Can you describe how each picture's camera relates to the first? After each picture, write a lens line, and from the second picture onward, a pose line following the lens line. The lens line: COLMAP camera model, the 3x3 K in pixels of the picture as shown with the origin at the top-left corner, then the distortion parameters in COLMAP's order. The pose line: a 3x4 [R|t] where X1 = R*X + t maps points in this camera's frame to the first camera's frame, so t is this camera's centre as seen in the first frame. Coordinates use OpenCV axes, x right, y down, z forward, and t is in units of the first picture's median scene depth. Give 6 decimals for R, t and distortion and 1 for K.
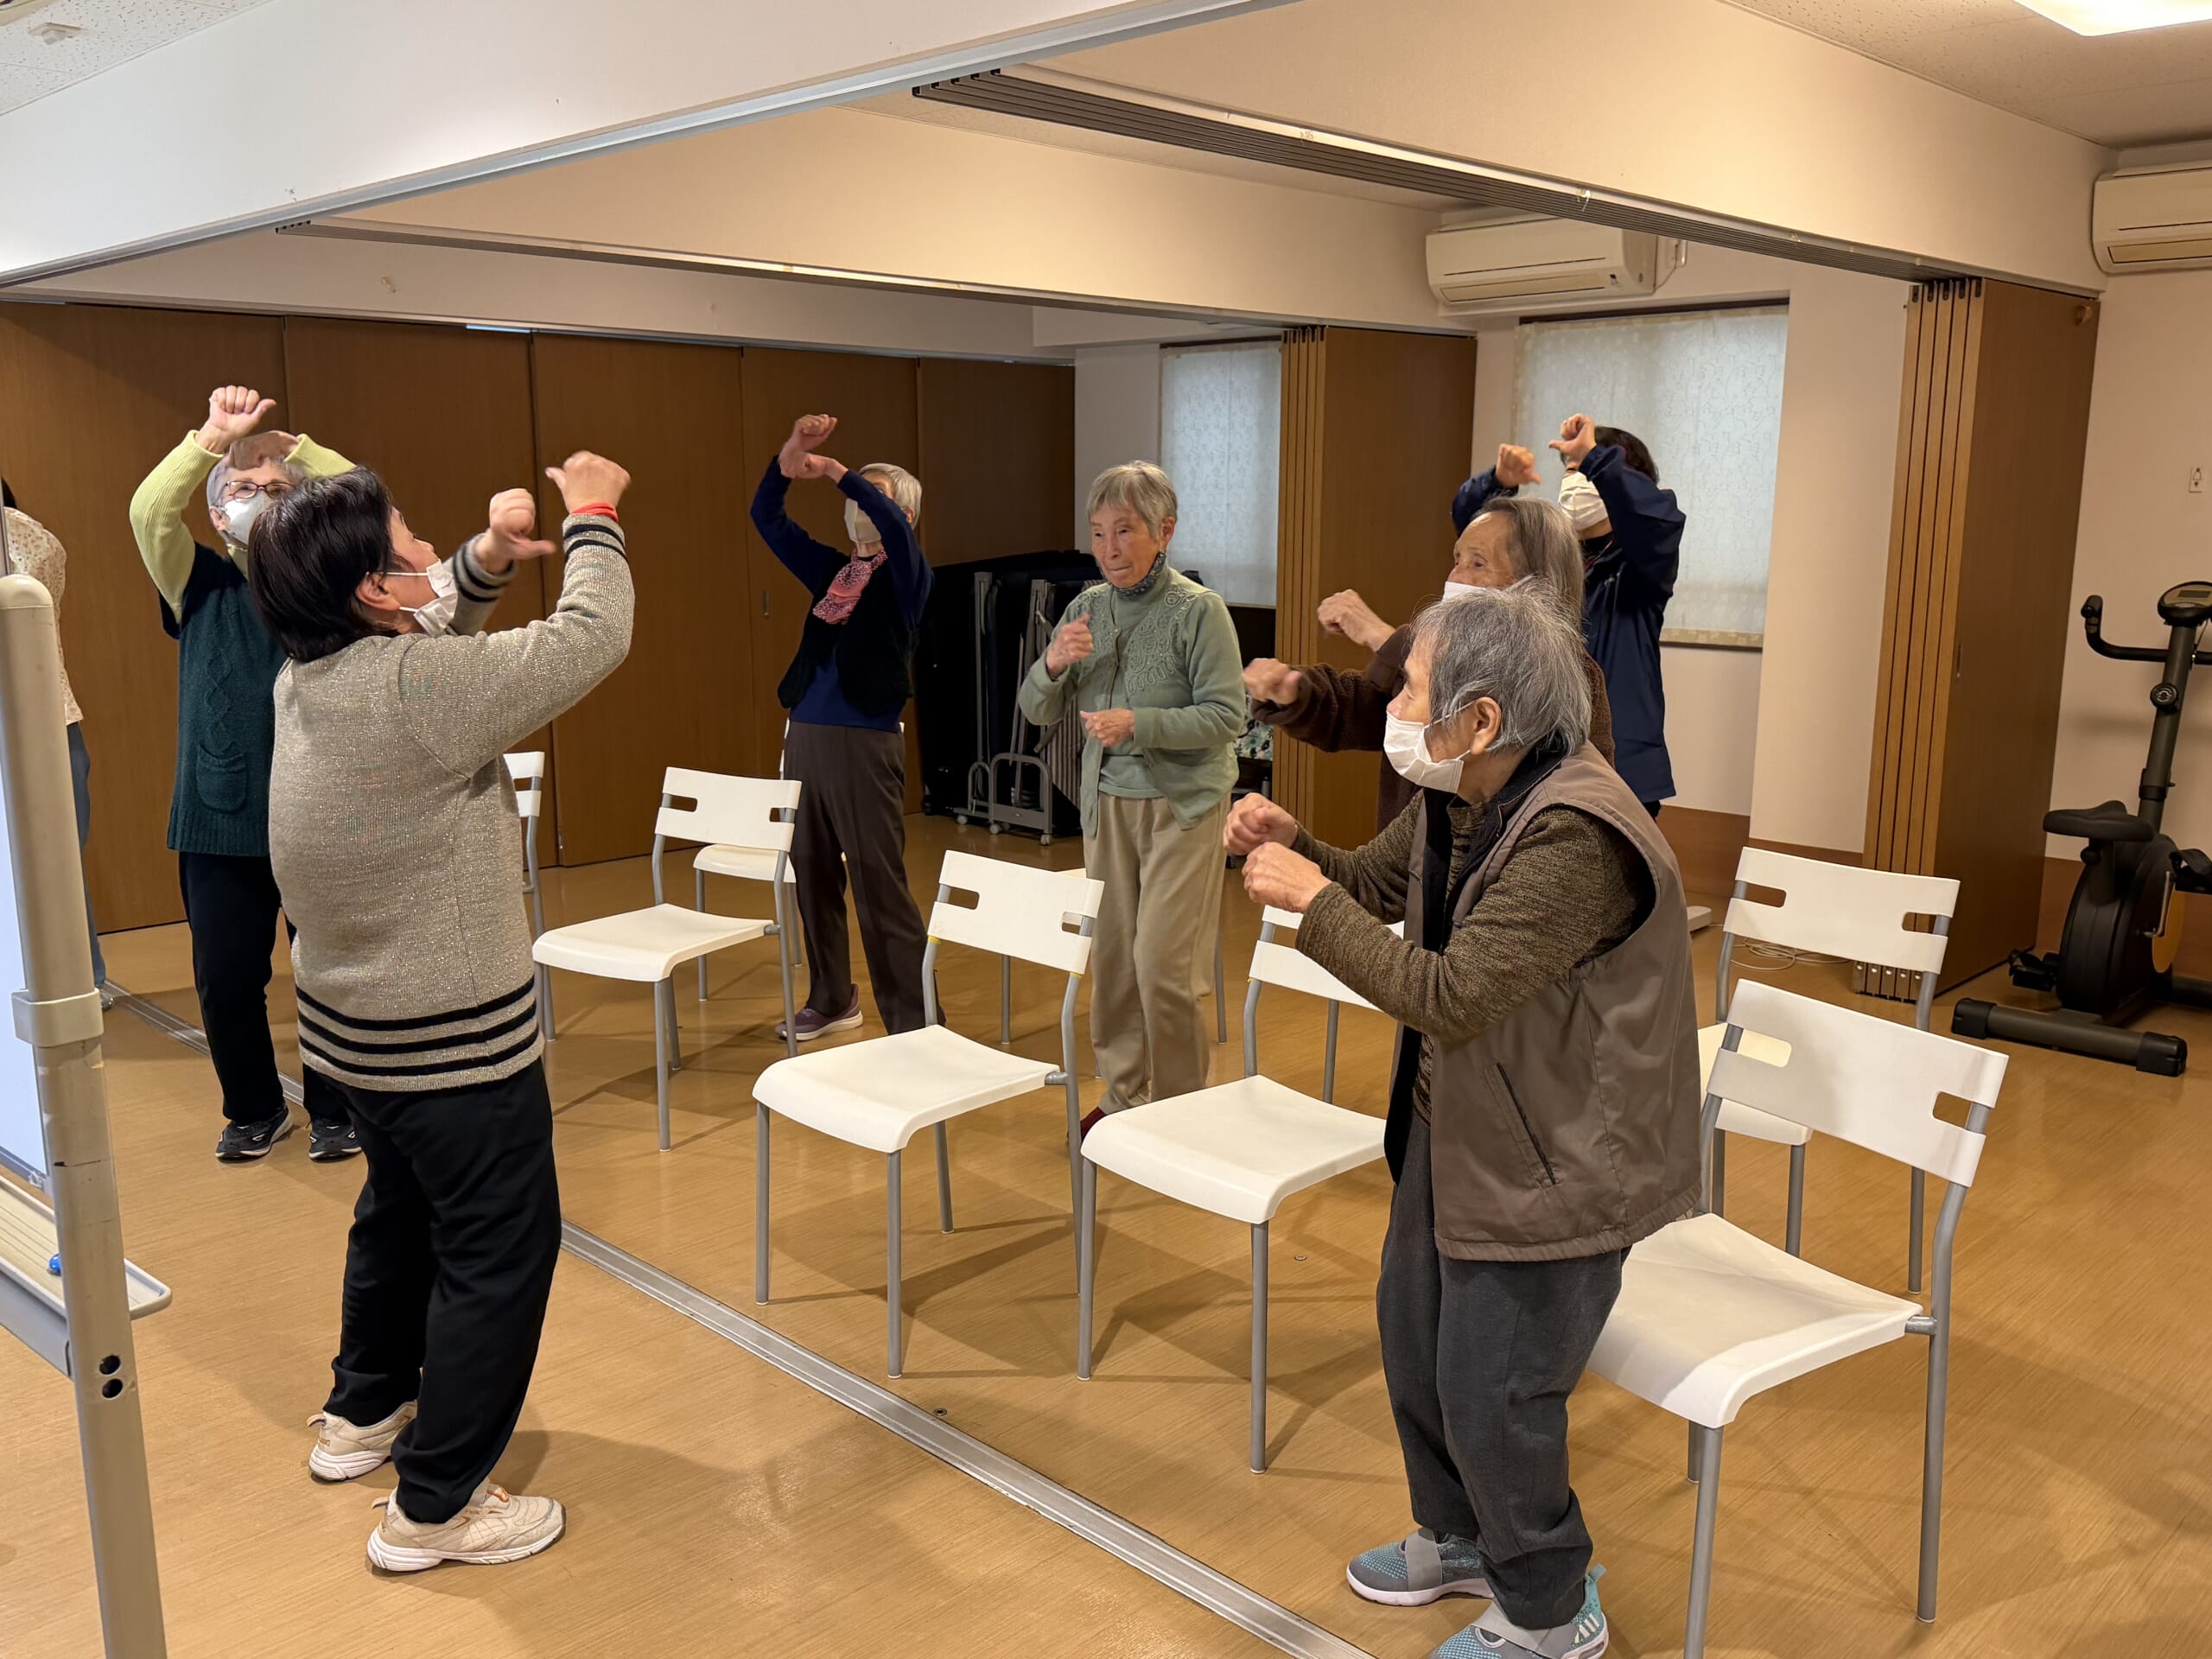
lens RADIAL K [[1885.3, 0, 1106.0], [0, 1885.3, 829.5], [0, 0, 1]] dist [0.151285, -0.300976]
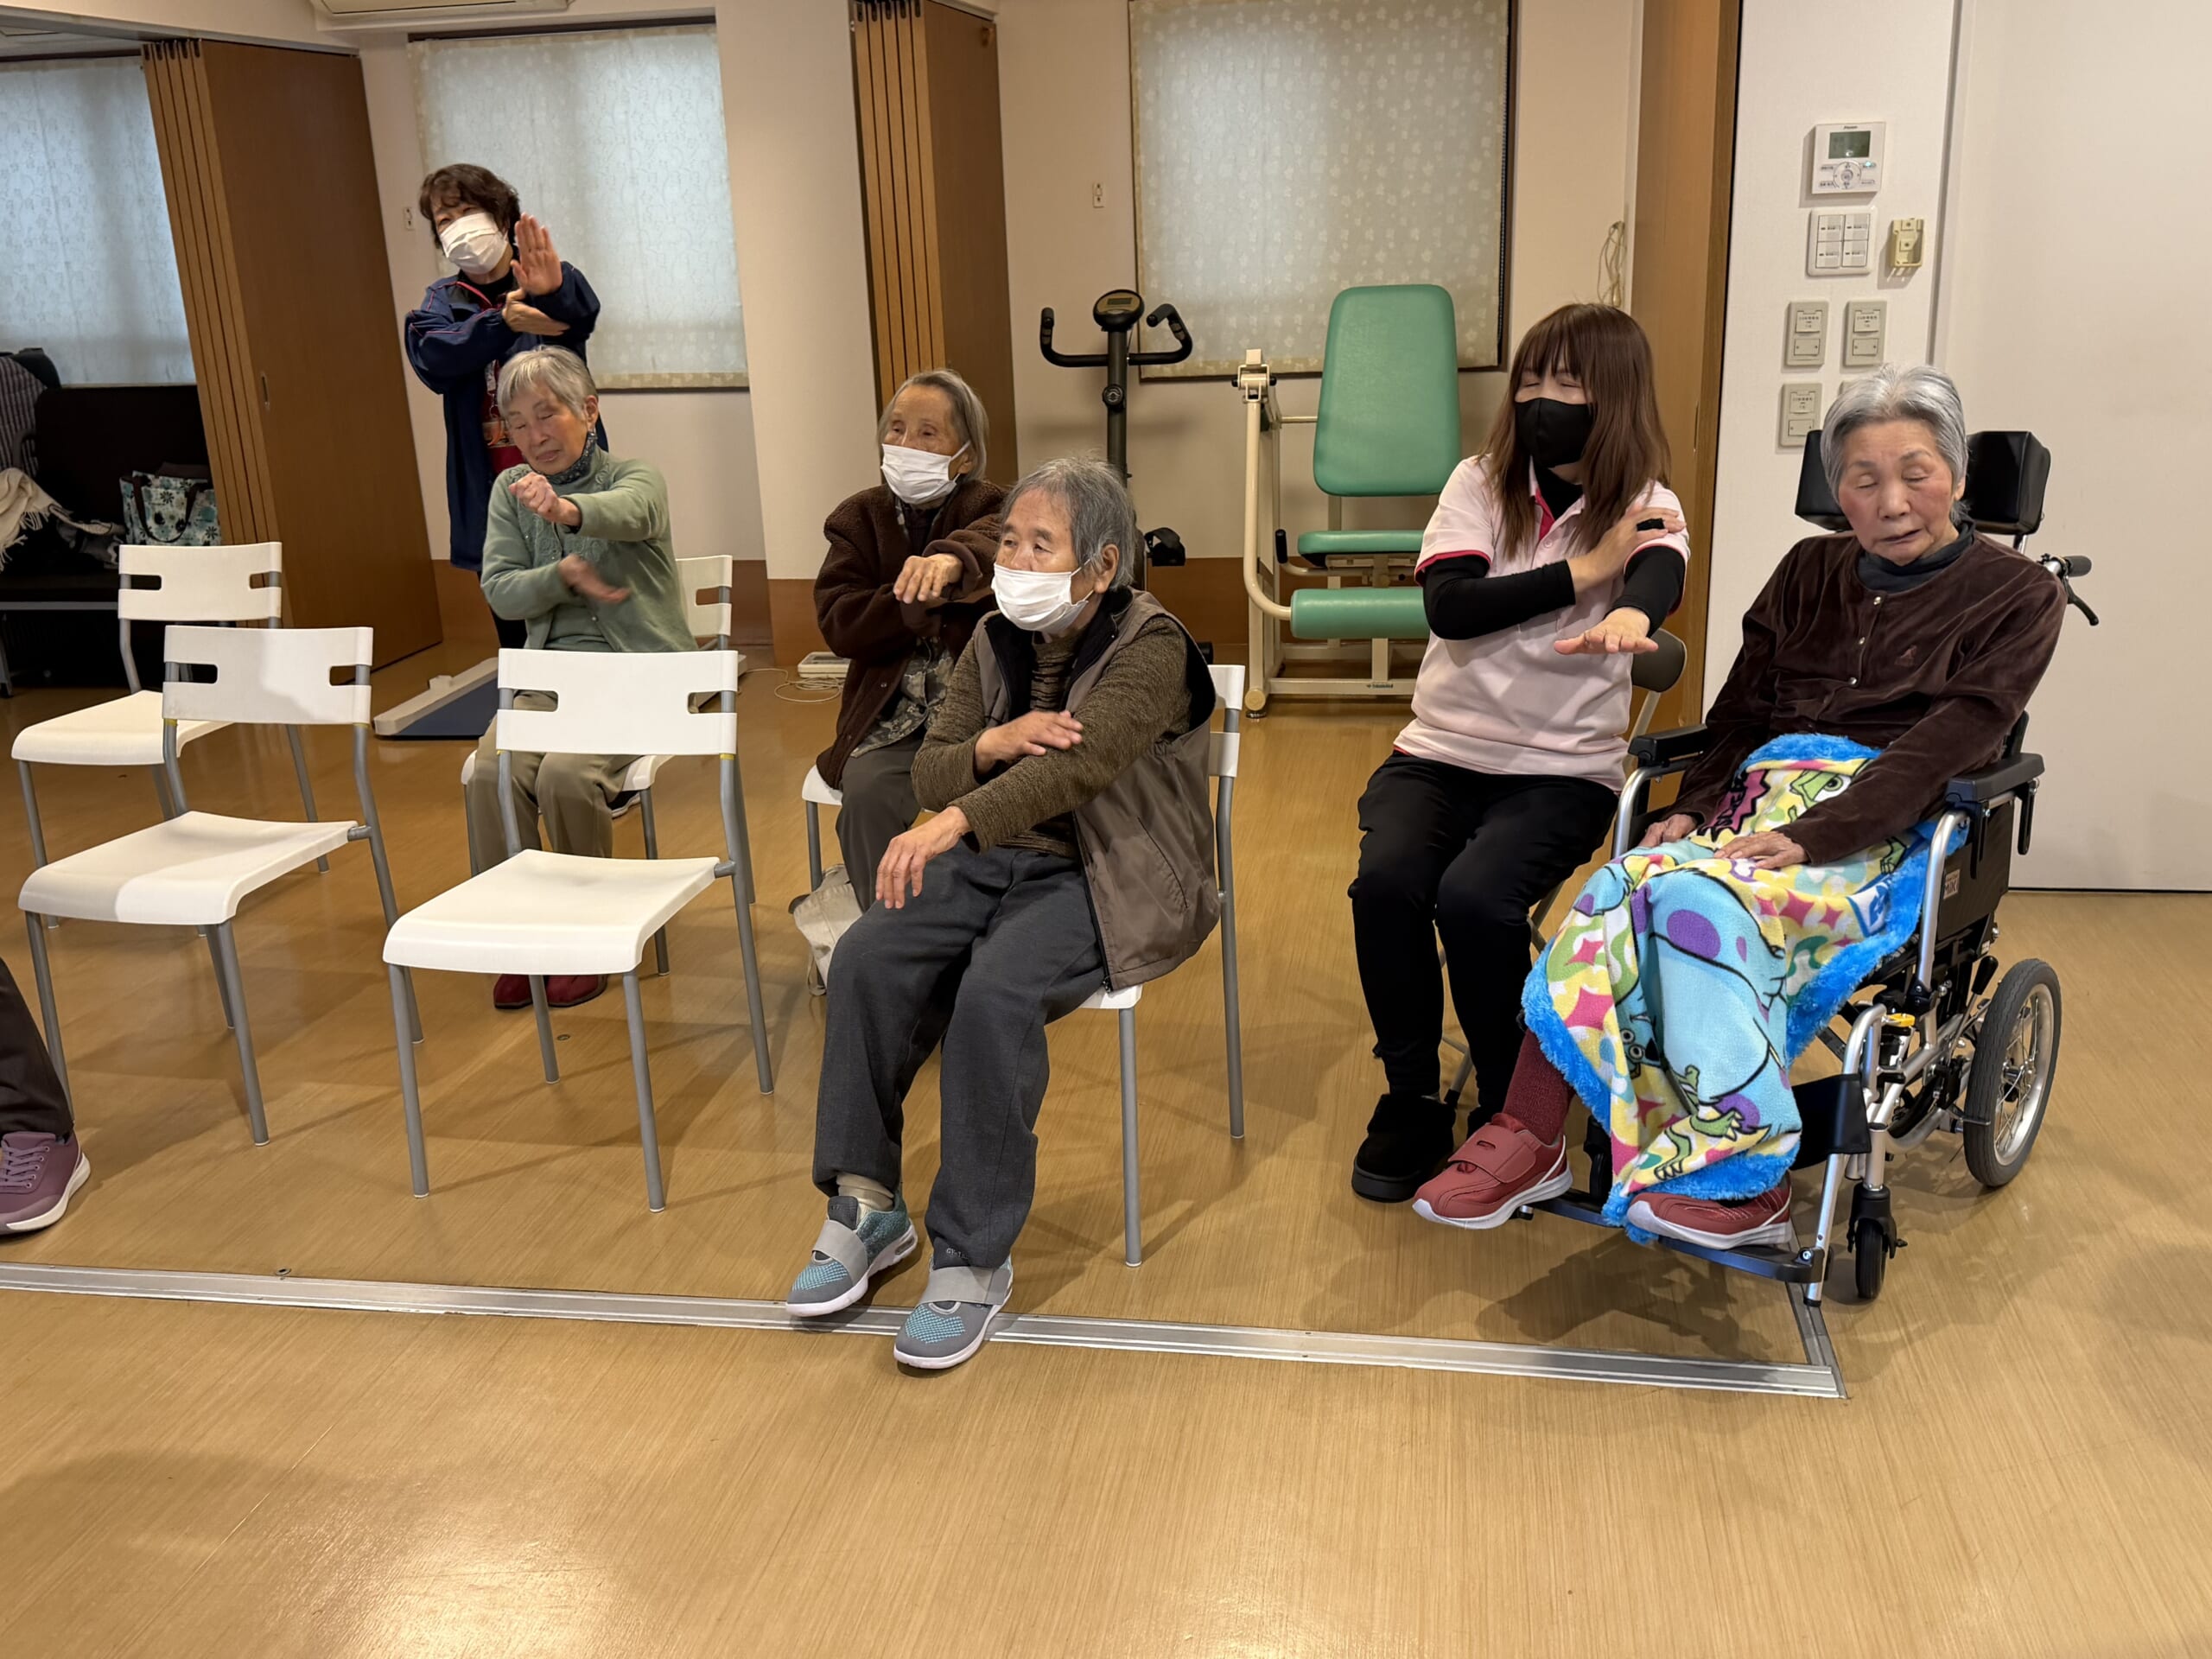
lens RADIAL K [[2143.9, 0, 1106.0], [0, 2143.9, 829.5], [0, 0, 1]] dist [0.079269, -0.129333]
pose [[0.823380, -0.191681, 0.534138, -0.130859], [0.143301, 0.980954, 0.131127, 0.009872], [-0.549099, -0.031425, 0.835166, -0.032691]]
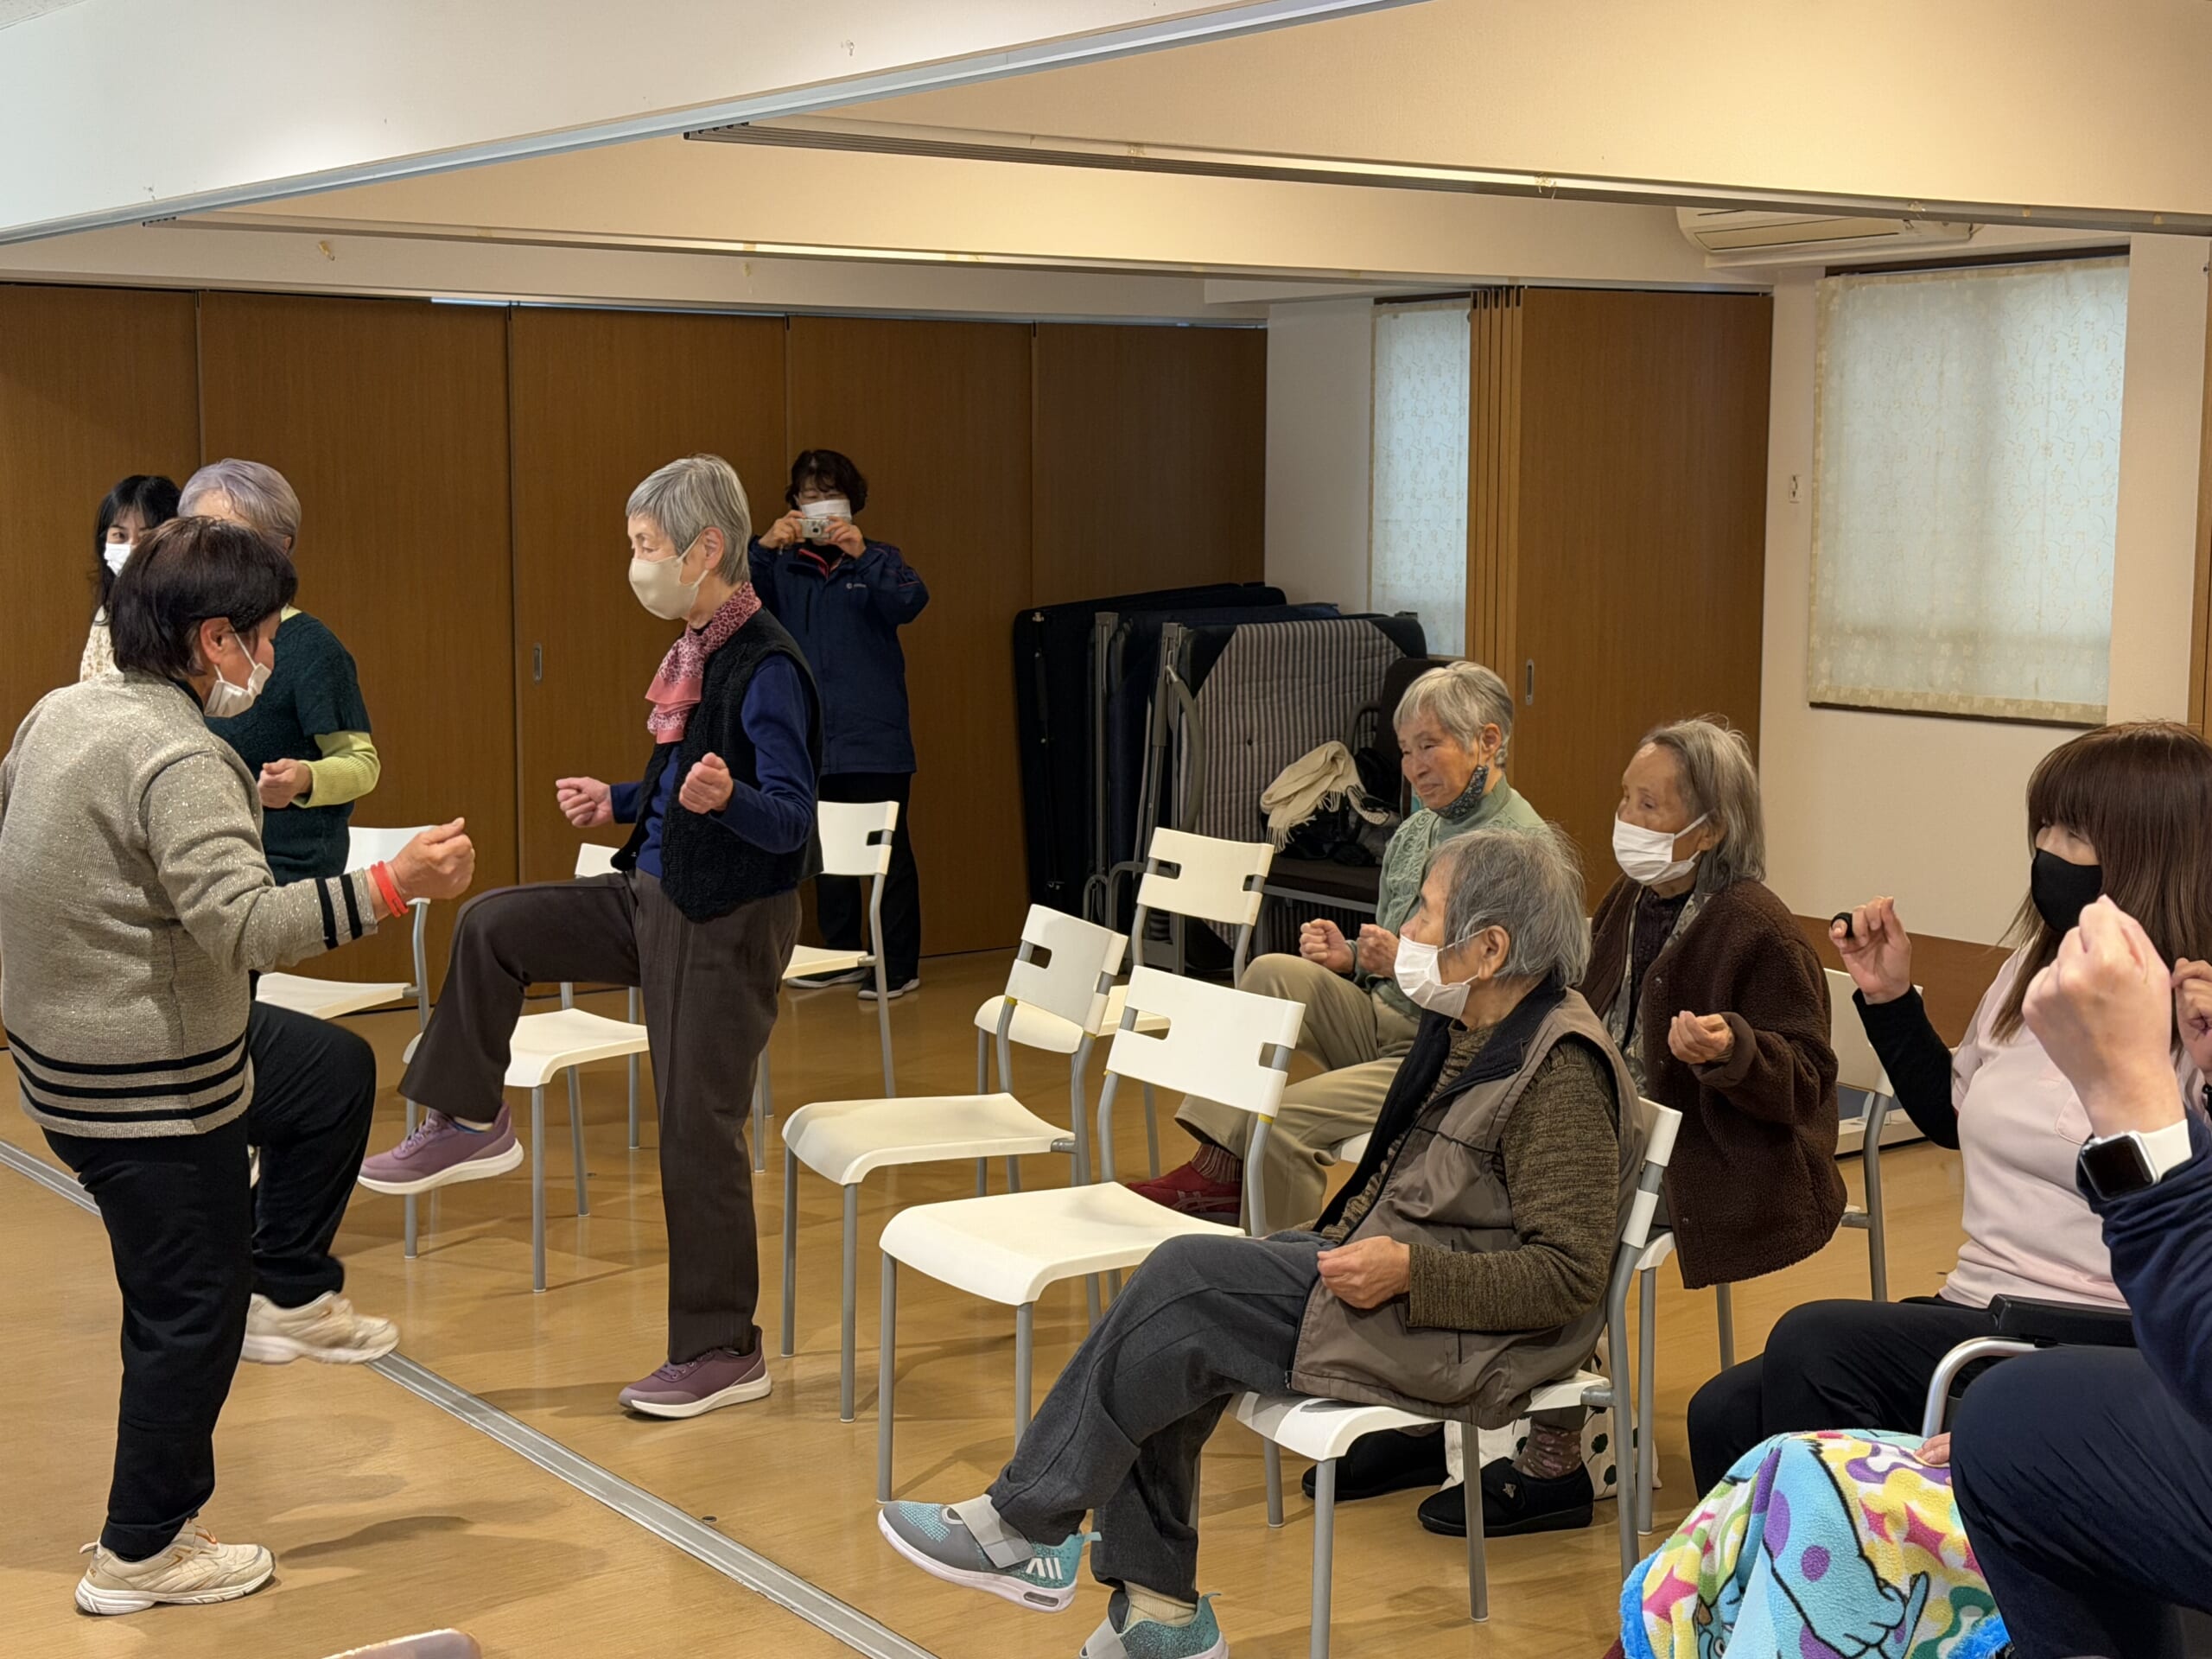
lens RADIAL K [[3289.8, 0, 1106.0], [0, 3289.8, 829.5], [0, 0, 1]] dist [0.115852, -0.003722]
pose [[0.983610, 0.019004, -0.179307, 0.185541], [-0.031202, 0.997367, -0.065457, 0.033905], [0.177591, 0.069979, 0.981613, -0.265894]]
